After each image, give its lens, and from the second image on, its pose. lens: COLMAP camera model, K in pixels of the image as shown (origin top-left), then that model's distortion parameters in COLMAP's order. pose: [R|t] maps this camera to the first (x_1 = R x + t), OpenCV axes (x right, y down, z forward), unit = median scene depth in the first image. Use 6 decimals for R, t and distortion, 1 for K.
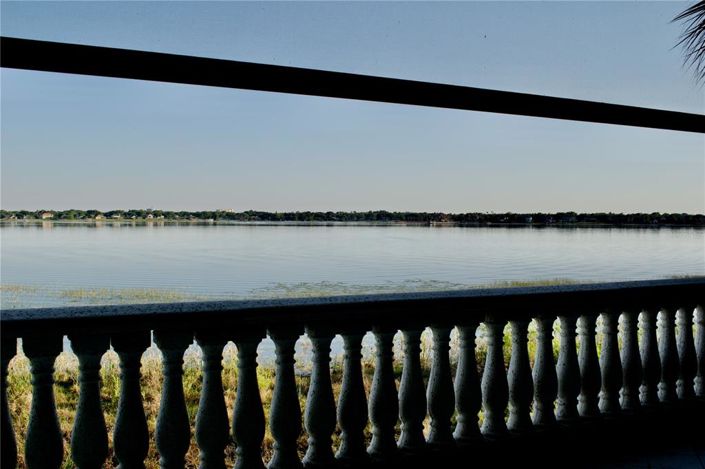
lens RADIAL K [[761.6, 0, 352.5], [0, 761.6, 234.5], [0, 0, 1]] dist [-0.113559, -0.003183]
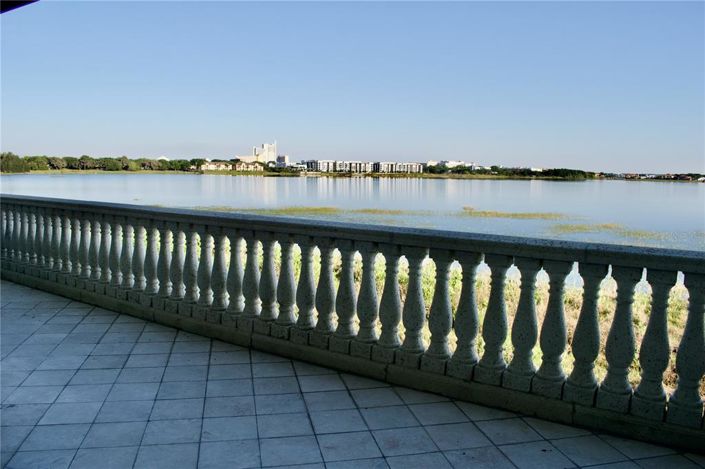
lens RADIAL K [[546.2, 0, 352.5], [0, 546.2, 234.5], [0, 0, 1]] dist [-0.062091, 0.001251]
pose [[0.527535, 0.105267, -0.842986, 0.530666], [-0.036207, 0.994178, 0.101489, -0.002284], [0.848762, -0.023017, 0.528274, 0.279969]]
